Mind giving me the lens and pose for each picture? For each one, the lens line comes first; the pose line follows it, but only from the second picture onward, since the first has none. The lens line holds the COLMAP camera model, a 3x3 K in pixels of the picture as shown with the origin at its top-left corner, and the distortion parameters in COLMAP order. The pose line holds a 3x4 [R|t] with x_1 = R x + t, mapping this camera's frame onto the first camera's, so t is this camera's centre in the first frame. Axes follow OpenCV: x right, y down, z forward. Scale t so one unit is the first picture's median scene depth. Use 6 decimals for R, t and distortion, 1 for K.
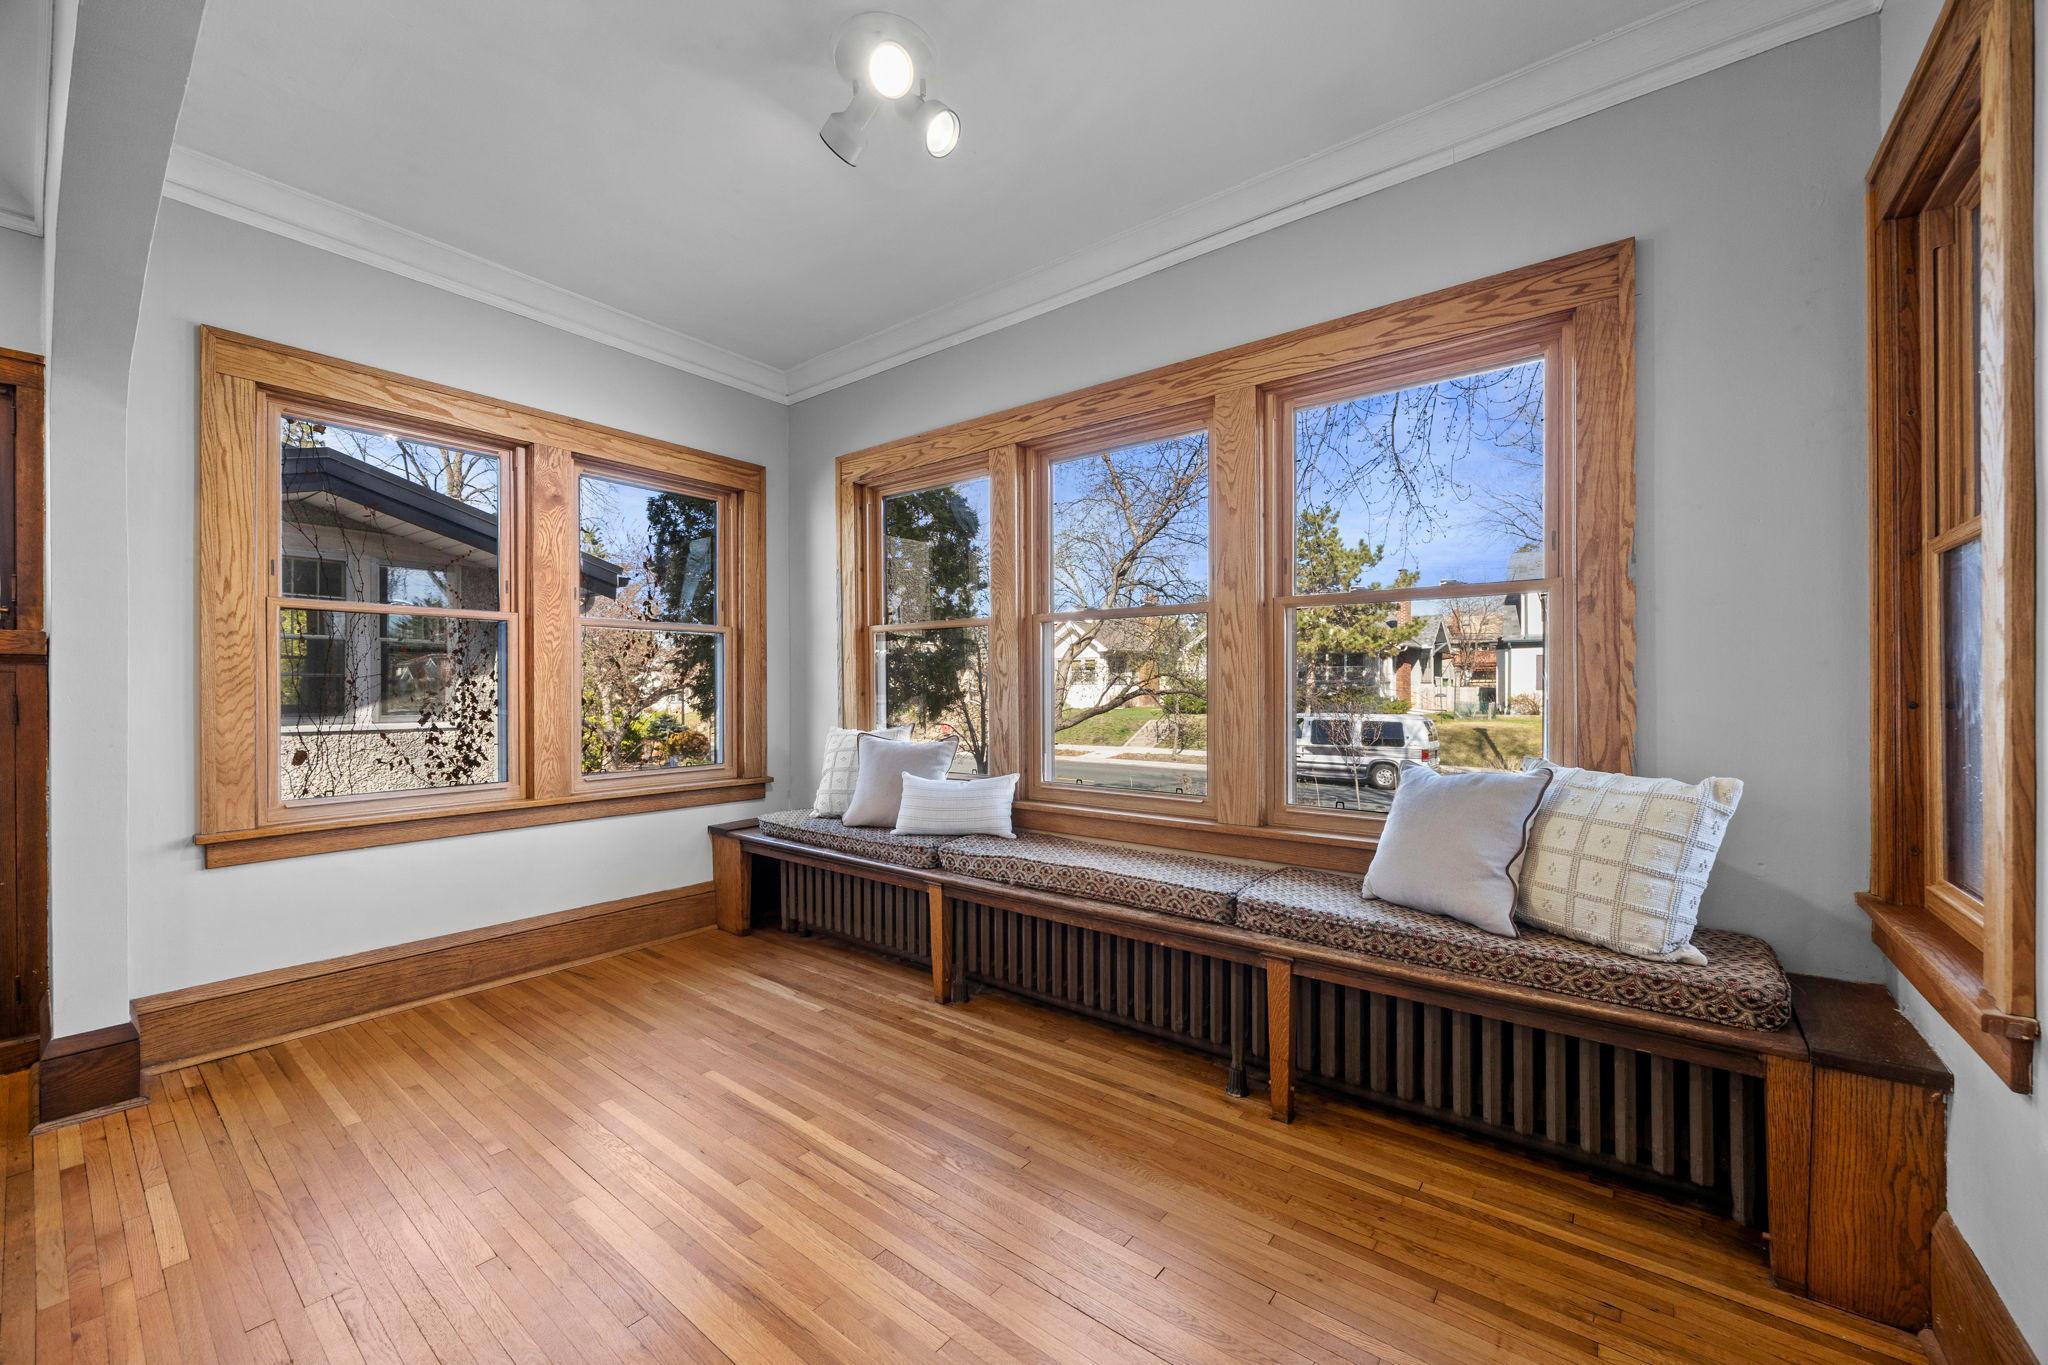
lens RADIAL K [[783.7, 0, 1025.3], [0, 783.7, 690.6], [0, 0, 1]] dist [-0.002670, -0.000328]
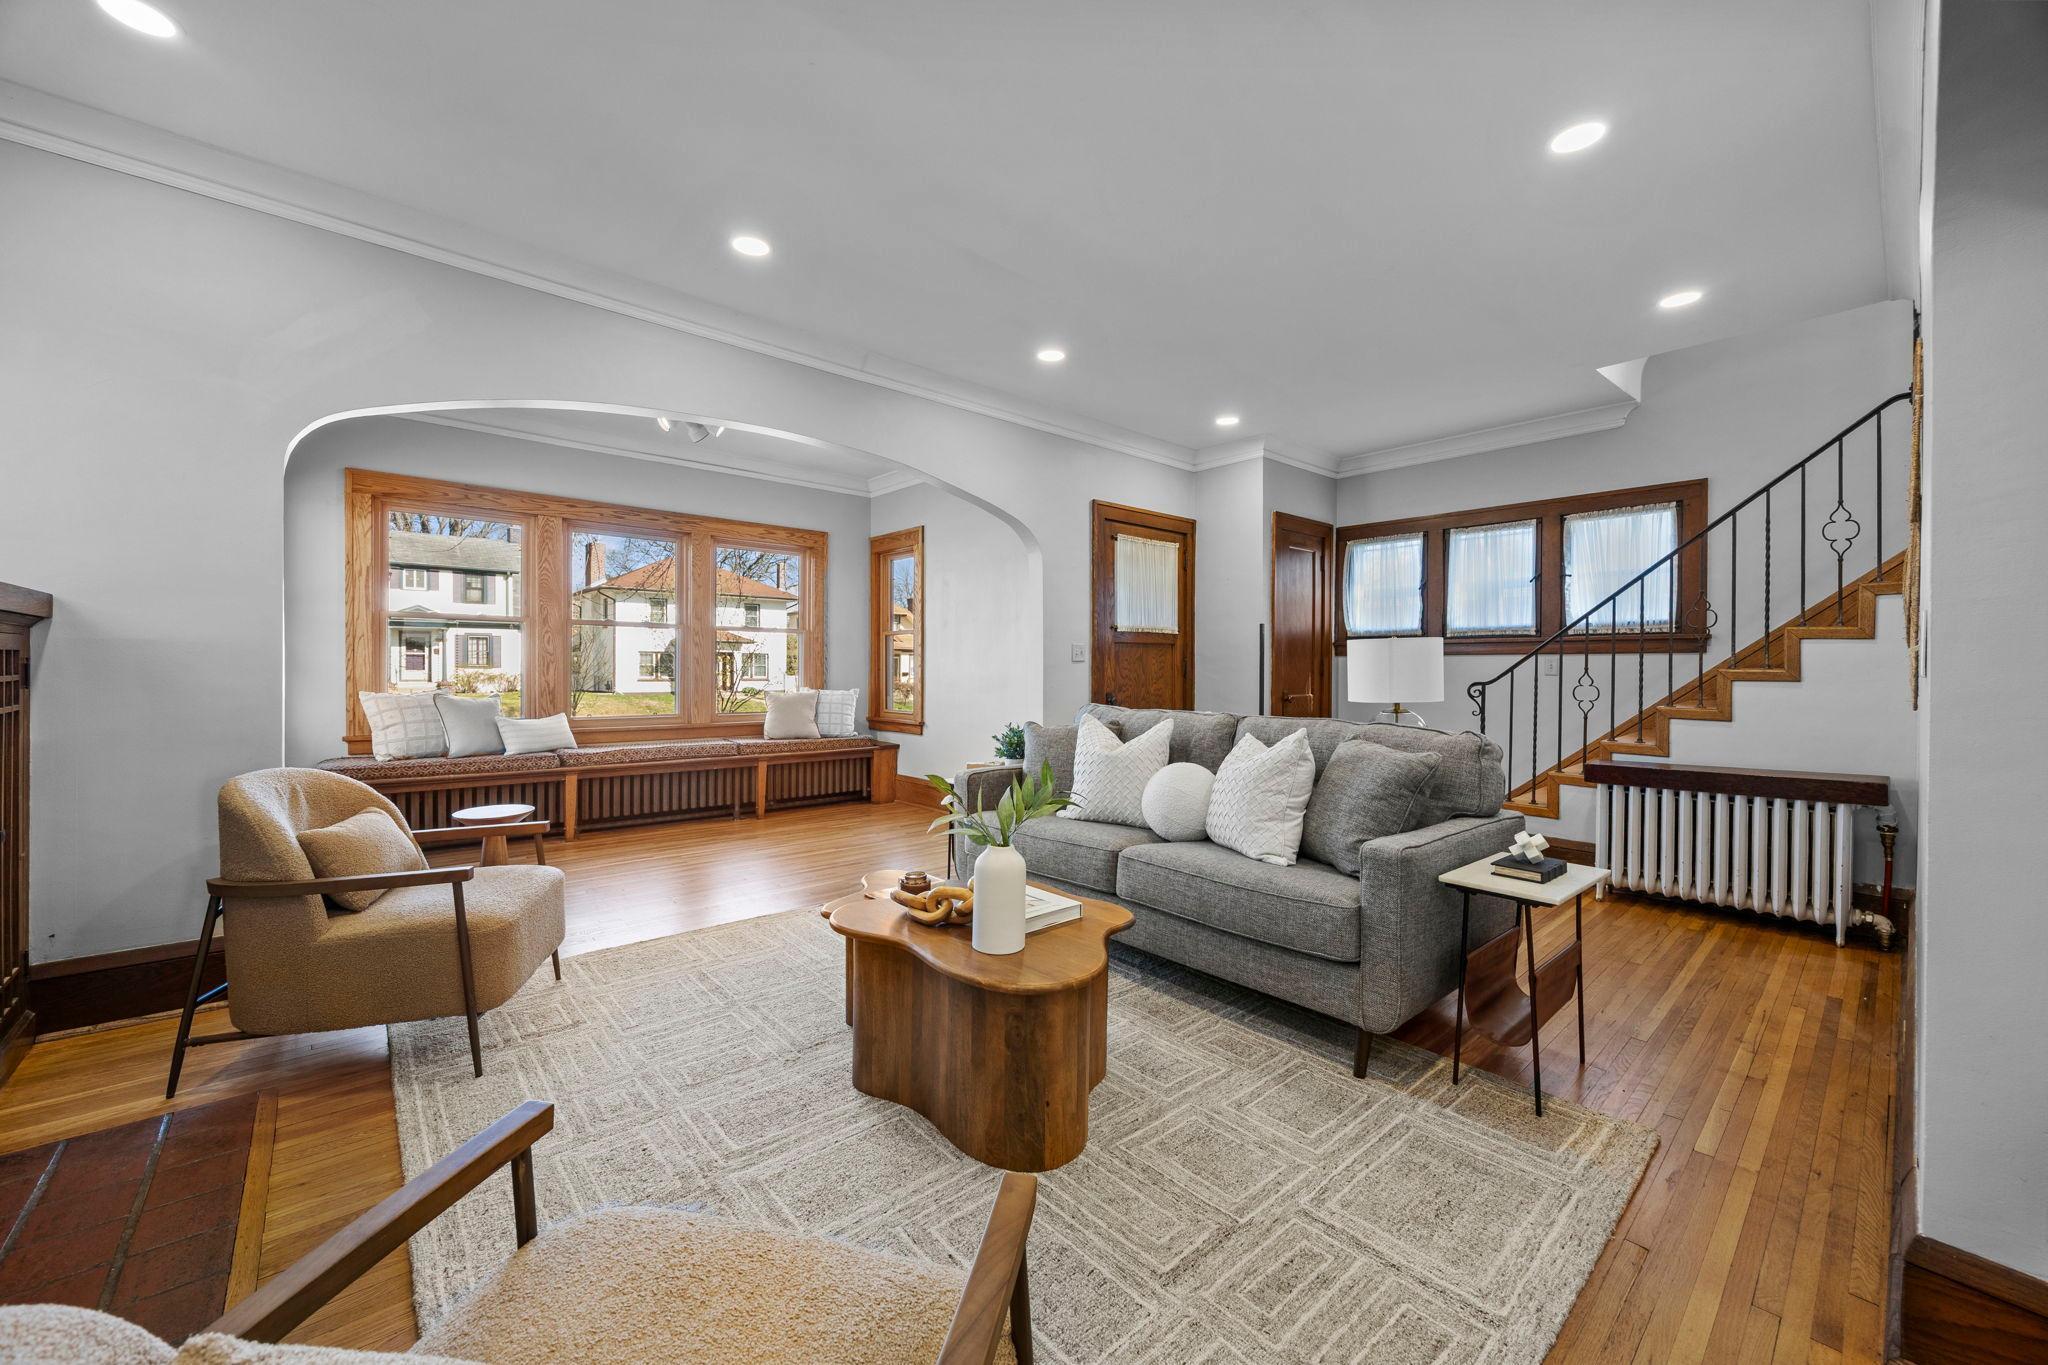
lens RADIAL K [[783.7, 0, 1025.3], [0, 783.7, 690.6], [0, 0, 1]] dist [-0.002670, -0.000328]
pose [[0.185666, -0.026000, 0.982269, -2.188880], [-0.004459, 0.999617, 0.027302, 0.010988], [-0.982603, -0.009449, 0.185479, -0.438497]]
